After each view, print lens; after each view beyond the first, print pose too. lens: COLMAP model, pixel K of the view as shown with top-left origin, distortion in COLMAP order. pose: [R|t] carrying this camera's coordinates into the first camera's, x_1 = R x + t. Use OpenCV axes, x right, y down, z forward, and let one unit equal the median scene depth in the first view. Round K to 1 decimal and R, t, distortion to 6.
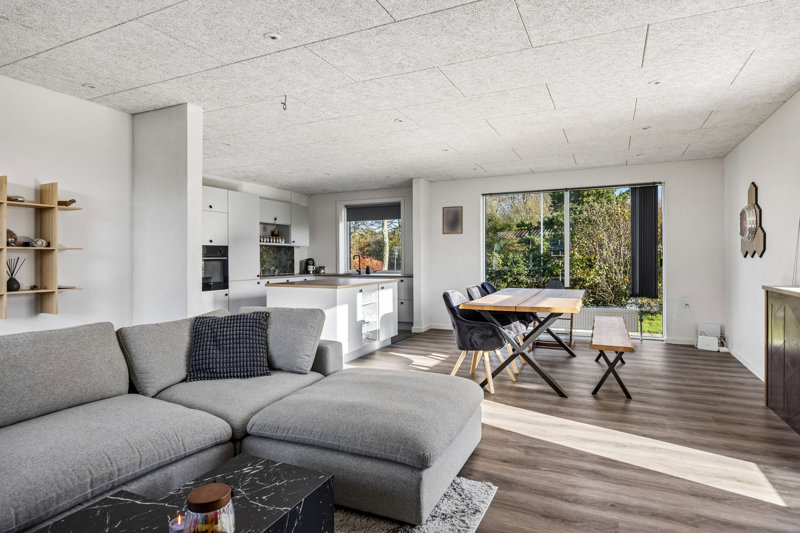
lens RADIAL K [[456.0, 0, 407.1], [0, 456.0, 264.4], [0, 0, 1]] dist [-0.000642, -0.000984]
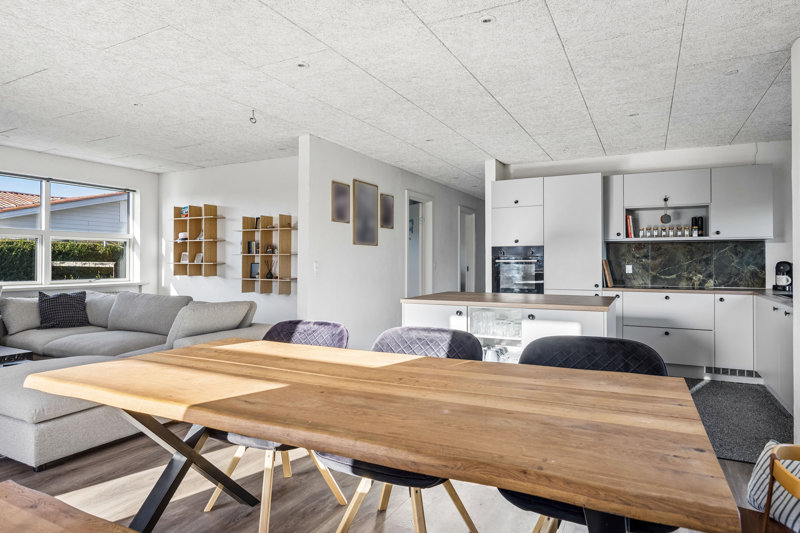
lens RADIAL K [[468.5, 0, 401.2], [0, 468.5, 259.5], [0, 0, 1]] dist [-0.007244, 0.001605]
pose [[-0.047758, -0.000833, -0.998859, 0.364704], [-0.014856, 0.999890, -0.000123, -0.009482], [0.998748, 0.014833, -0.047765, 0.628902]]
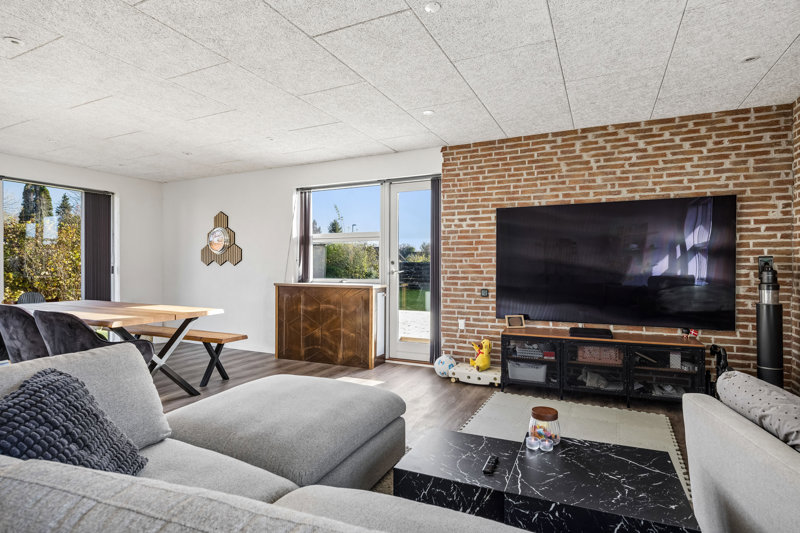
lens RADIAL K [[422.3, 0, 403.6], [0, 422.3, 270.5], [0, 0, 1]] dist [-0.008195, -0.000486]
pose [[0.014489, 0.001035, 0.999894, -0.312331], [0.005718, 0.999983, -0.001118, 0.003256], [-0.999879, 0.005733, 0.014483, 0.242770]]
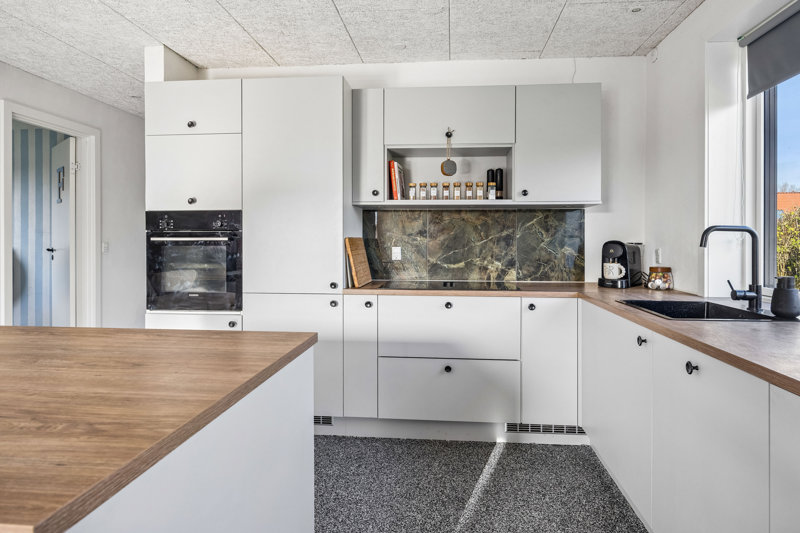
lens RADIAL K [[456.0, 0, 409.8], [0, 456.0, 247.0], [0, 0, 1]] dist [-0.000642, -0.000984]
pose [[0.336254, 0.012900, -0.941683, 0.049784], [-0.016409, 0.999835, 0.007838, -0.009590], [0.941628, 0.012817, 0.336410, 0.803710]]
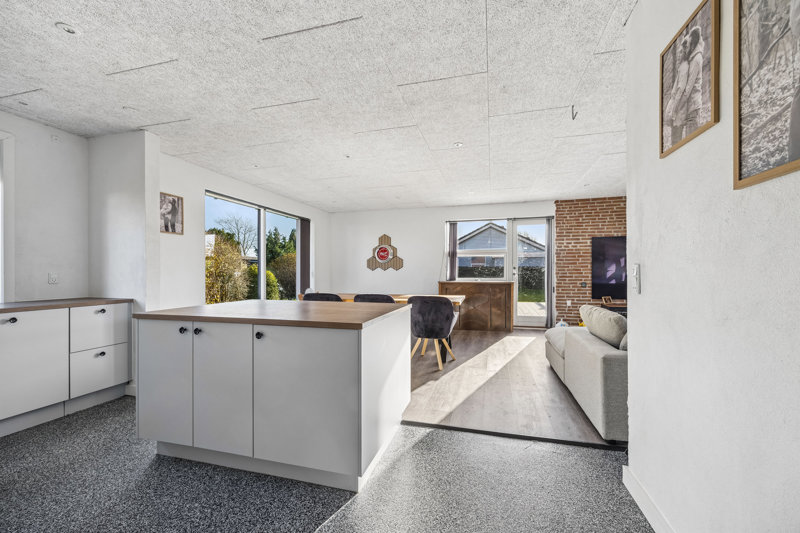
lens RADIAL K [[314.2, 0, 415.8], [0, 314.2, 271.3], [0, 0, 1]] dist [0.014772, -0.000225]
pose [[-0.189321, 0.007523, 0.981887, -0.400218], [0.015909, 0.999863, -0.004593, -0.001569], [-0.981786, 0.014751, -0.189414, 0.664526]]
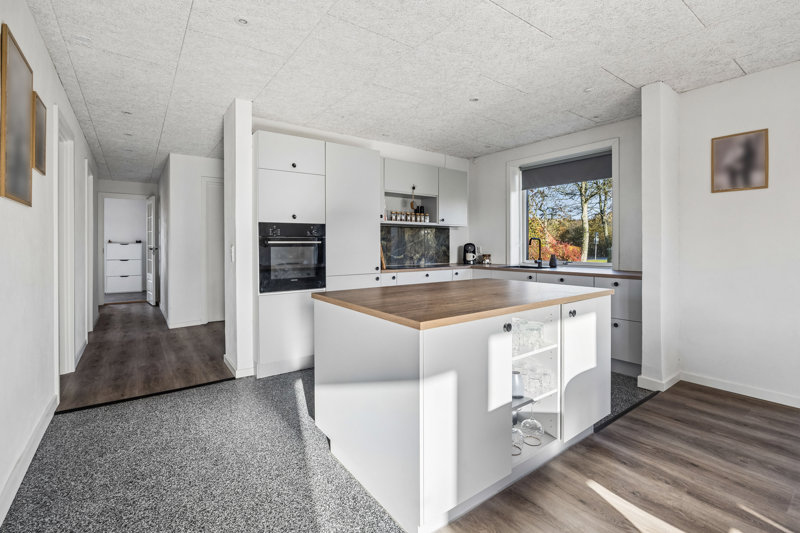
lens RADIAL K [[371.9, 0, 405.1], [0, 371.9, 249.0], [0, 0, 1]] dist [-0.015580, 0.000574]
pose [[0.877660, 0.006465, -0.479241, -0.019242], [-0.007150, 0.999974, 0.000394, -0.003767], [0.479231, 0.003081, 0.877683, 0.457985]]
